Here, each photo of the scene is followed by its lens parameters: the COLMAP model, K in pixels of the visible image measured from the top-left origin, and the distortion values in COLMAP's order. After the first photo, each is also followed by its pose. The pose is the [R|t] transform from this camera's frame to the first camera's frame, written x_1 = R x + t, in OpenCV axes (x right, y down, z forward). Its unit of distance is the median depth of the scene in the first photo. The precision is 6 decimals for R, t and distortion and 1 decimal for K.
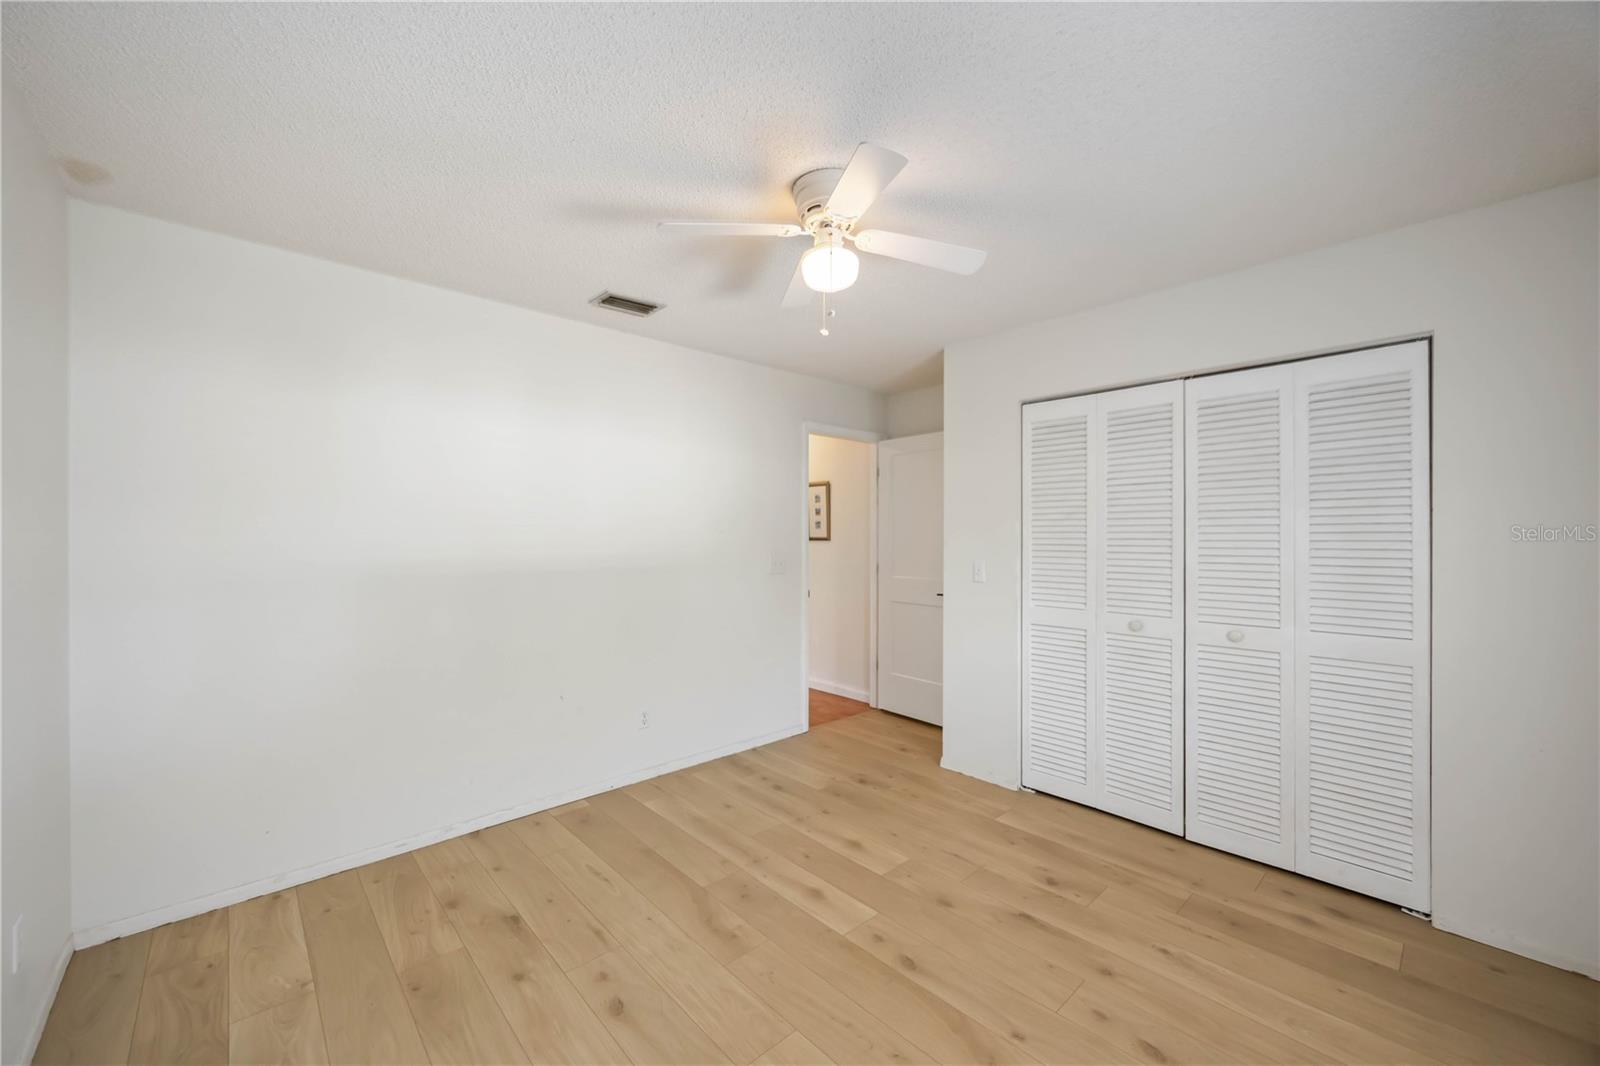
lens RADIAL K [[620.9, 0, 800.0], [0, 620.9, 533.0], [0, 0, 1]] dist [-0.001094, -0.000160]
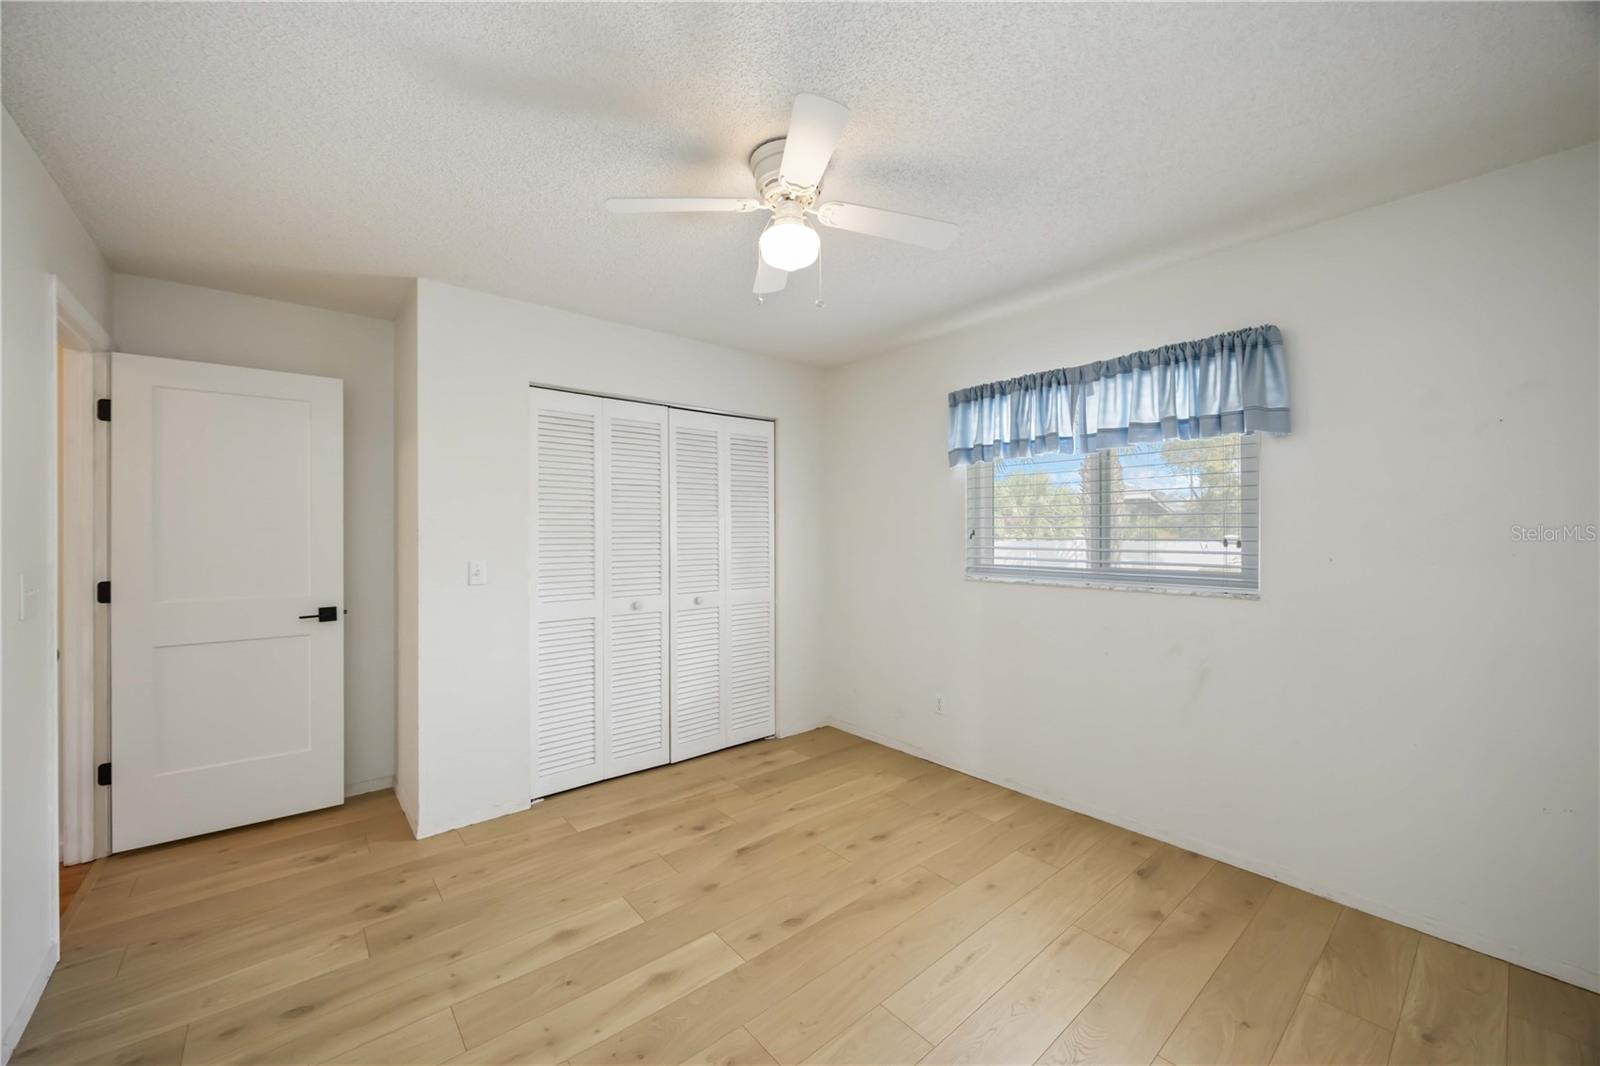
lens RADIAL K [[613.5, 0, 795.1], [0, 613.5, 532.0], [0, 0, 1]] dist [-0.000593, -0.000094]
pose [[0.046824, -0.001733, 0.998902, -0.745788], [-0.001098, 0.999998, 0.001786, 0.009846], [-0.998903, -0.001181, 0.046822, 0.792381]]
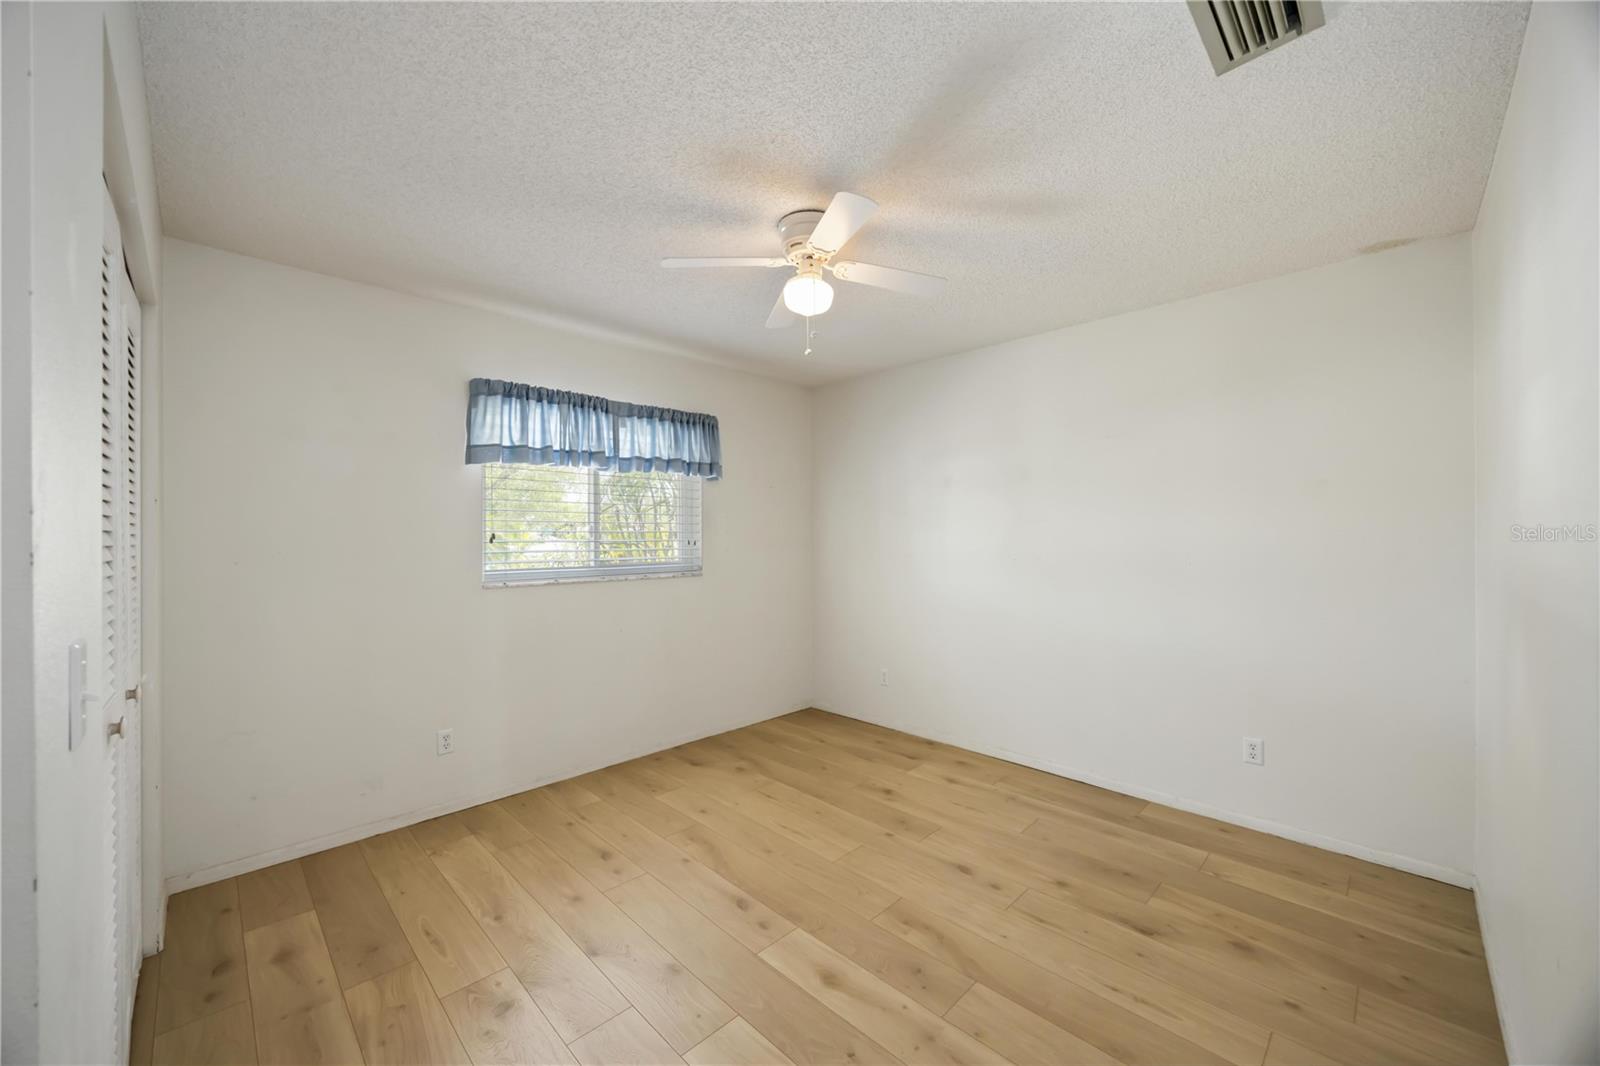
lens RADIAL K [[608.1, 0, 796.9], [0, 608.1, 535.9], [0, 0, 1]] dist [0.000737, 0.000057]
pose [[-0.999363, 0.003177, -0.035548, 0.093542], [0.003292, 0.999990, -0.003167, 0.018828], [0.035537, -0.003282, -0.999363, 1.773147]]
